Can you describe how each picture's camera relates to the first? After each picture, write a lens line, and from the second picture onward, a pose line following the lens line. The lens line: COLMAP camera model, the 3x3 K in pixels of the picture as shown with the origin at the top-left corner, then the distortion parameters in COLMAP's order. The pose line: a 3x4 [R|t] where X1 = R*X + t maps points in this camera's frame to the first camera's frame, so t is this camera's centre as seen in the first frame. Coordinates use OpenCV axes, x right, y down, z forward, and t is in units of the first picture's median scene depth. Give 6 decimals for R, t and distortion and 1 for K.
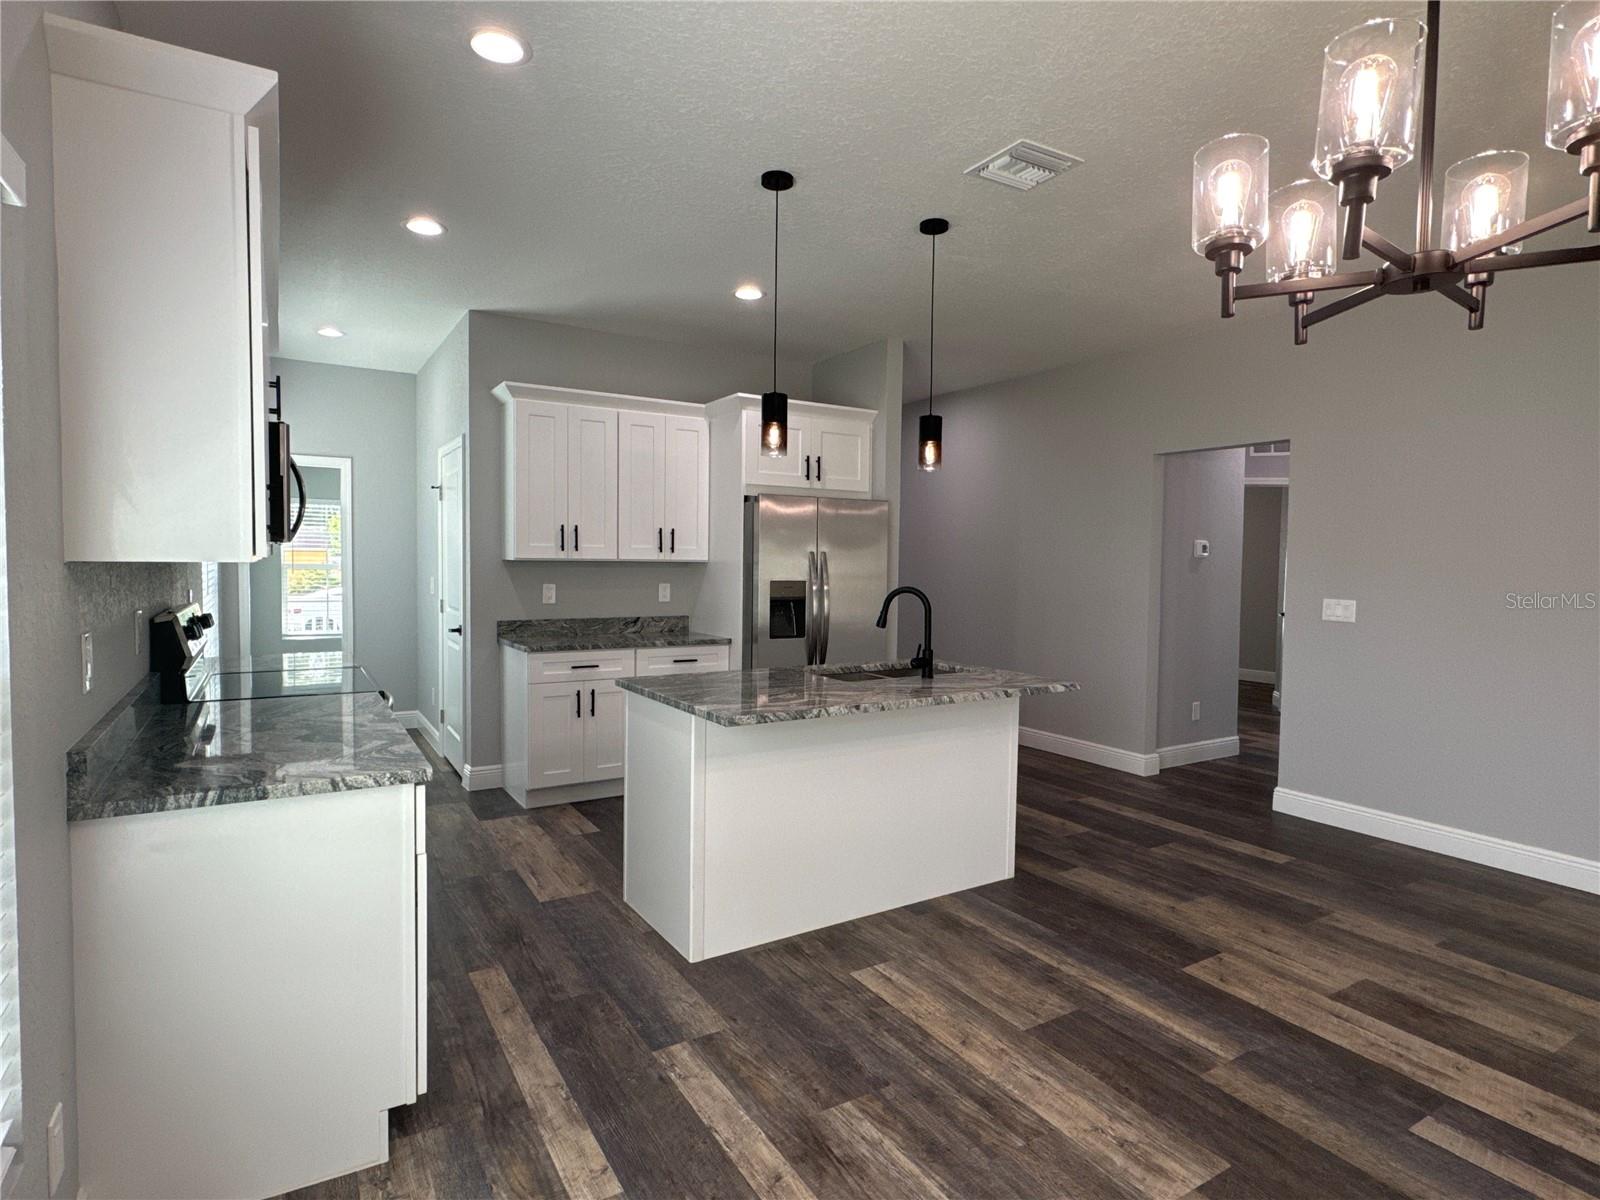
lens RADIAL K [[855.4, 0, 800.0], [0, 855.4, 600.0], [0, 0, 1]] dist [0.000829, 0.000167]
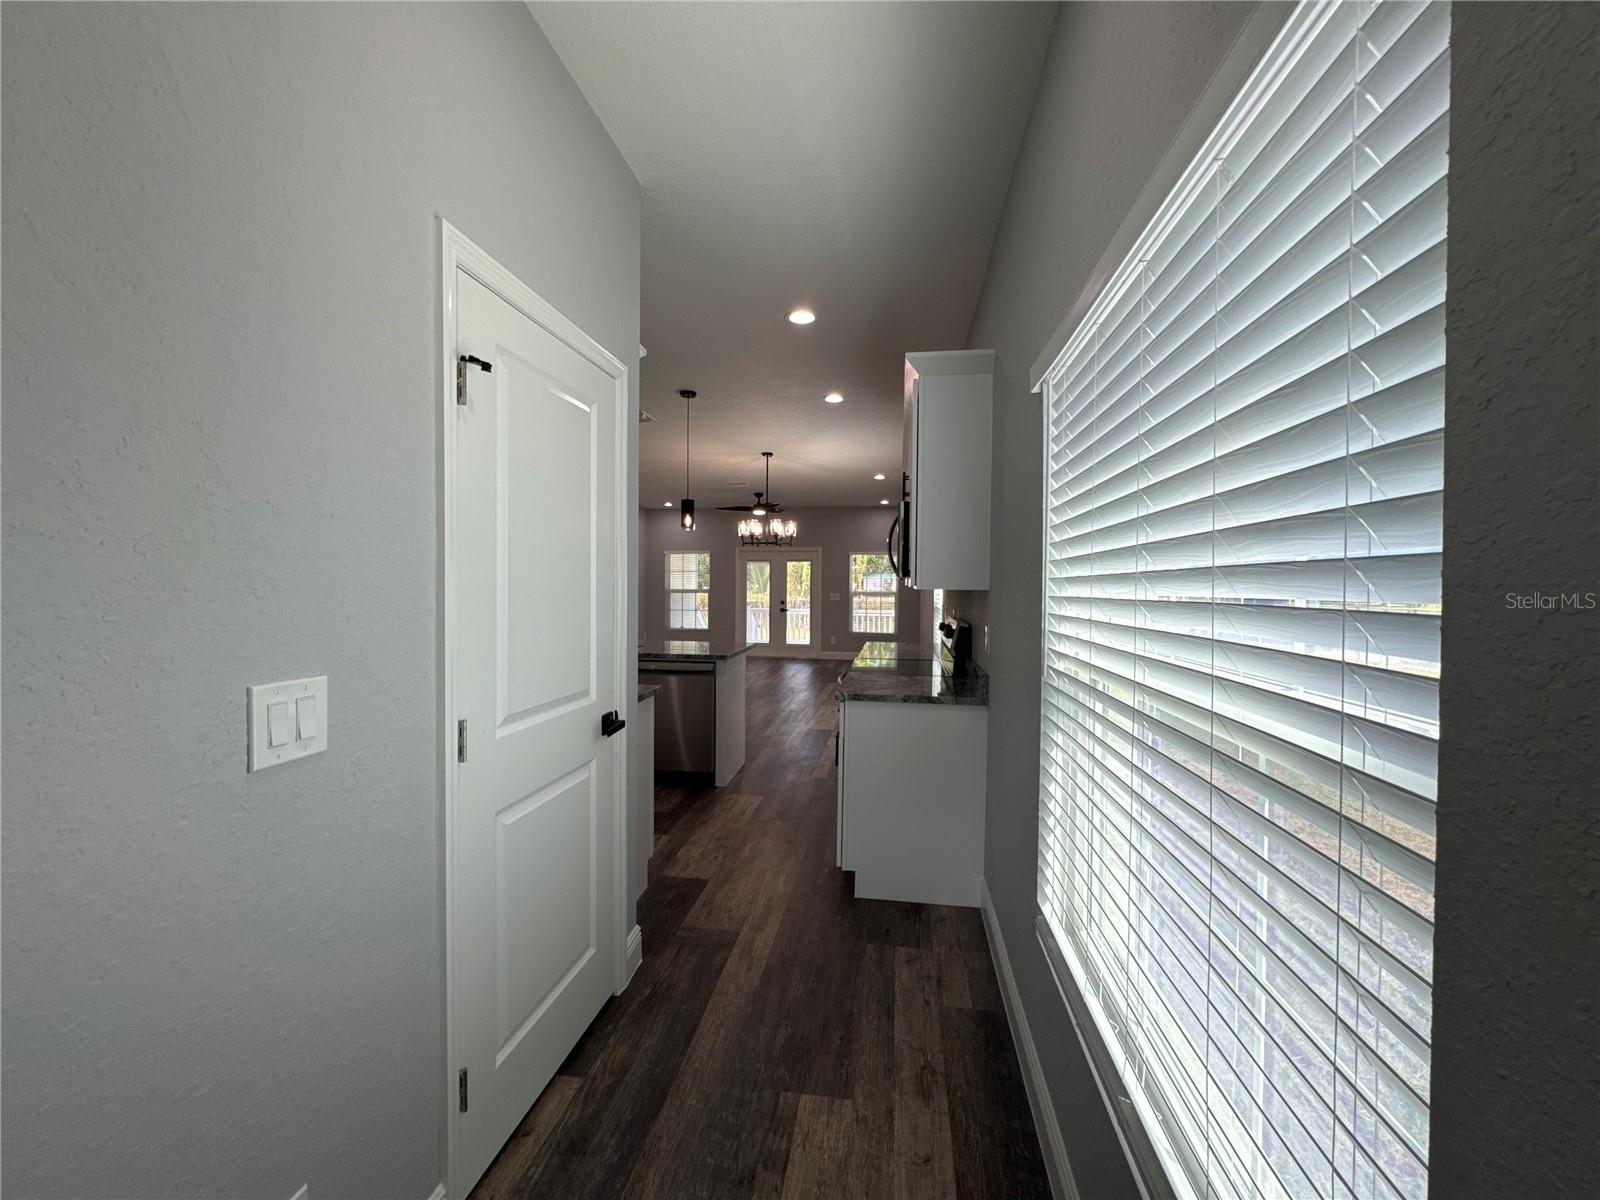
lens RADIAL K [[637.3, 0, 801.0], [0, 637.3, 596.8], [0, 0, 1]] dist [-0.000603, 0.000758]
pose [[-0.765172, -0.029969, 0.643128, -1.241317], [0.013401, 0.997958, 0.062447, -0.106647], [-0.643686, 0.056401, -0.763208, 2.052497]]
